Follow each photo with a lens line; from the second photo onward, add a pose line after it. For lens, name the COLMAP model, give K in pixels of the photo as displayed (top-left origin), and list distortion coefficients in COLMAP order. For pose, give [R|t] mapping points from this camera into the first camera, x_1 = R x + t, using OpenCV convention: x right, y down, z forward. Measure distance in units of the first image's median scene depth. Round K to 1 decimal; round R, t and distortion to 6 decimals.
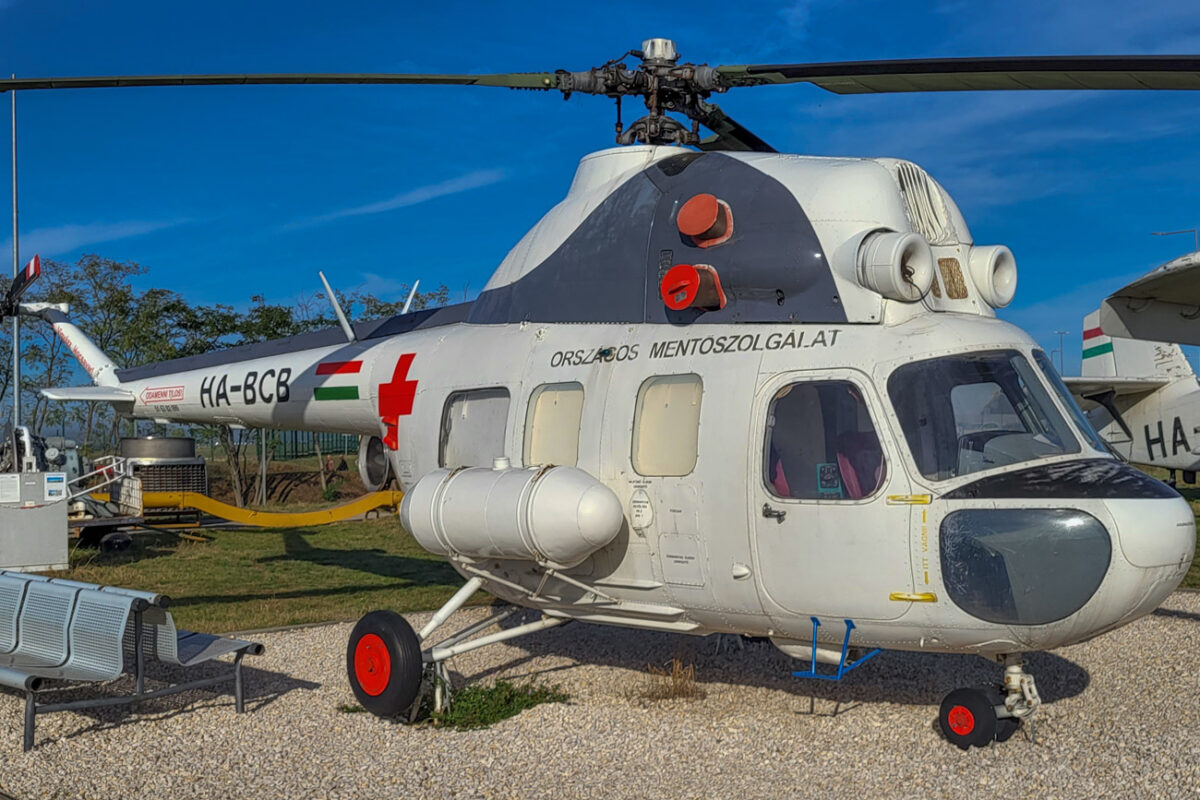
lens RADIAL K [[1307.5, 0, 625.1], [0, 1307.5, 315.6], [0, 0, 1]] dist [0.018331, 0.017196]
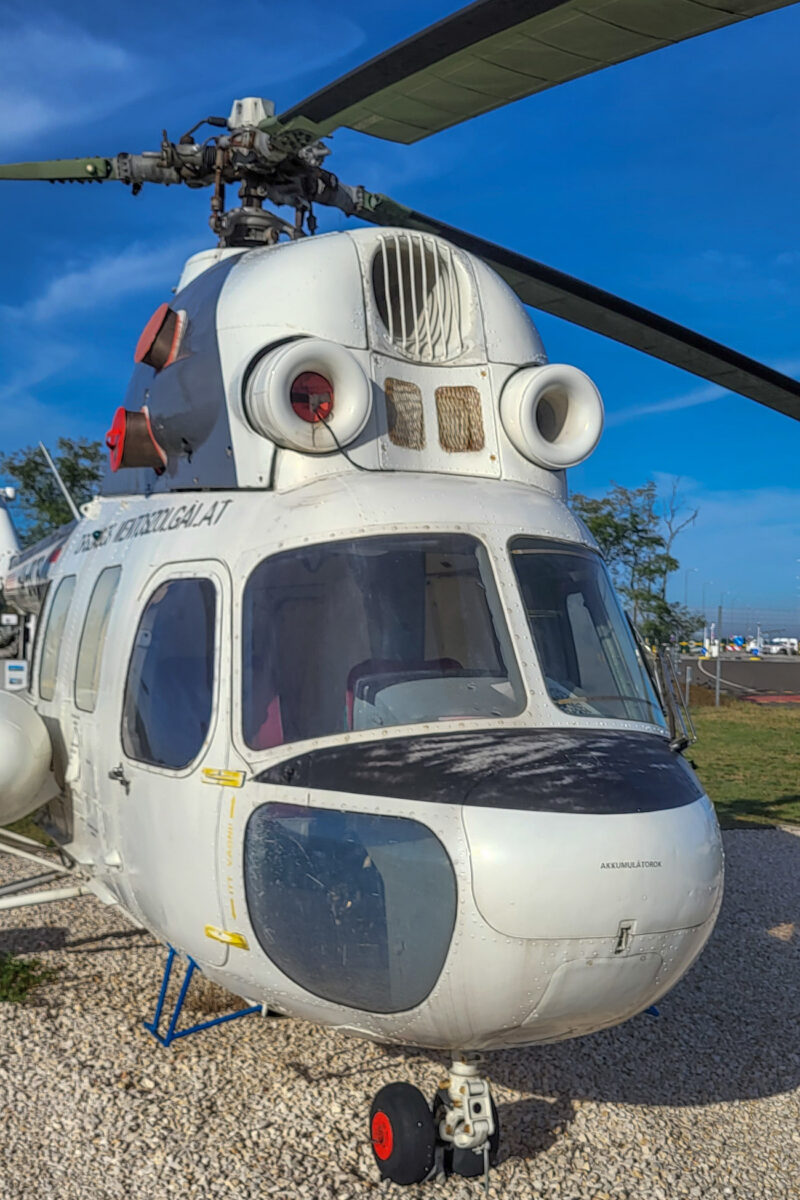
lens RADIAL K [[1340.3, 0, 400.0], [0, 1340.3, 600.0], [0, 0, 1]] dist [0.018061, 0.010306]
pose [[0.938230, 0.032213, -0.344508, 0.464147], [-0.010638, 0.997872, 0.064335, 0.016747], [0.345848, -0.056696, 0.936576, 0.417457]]
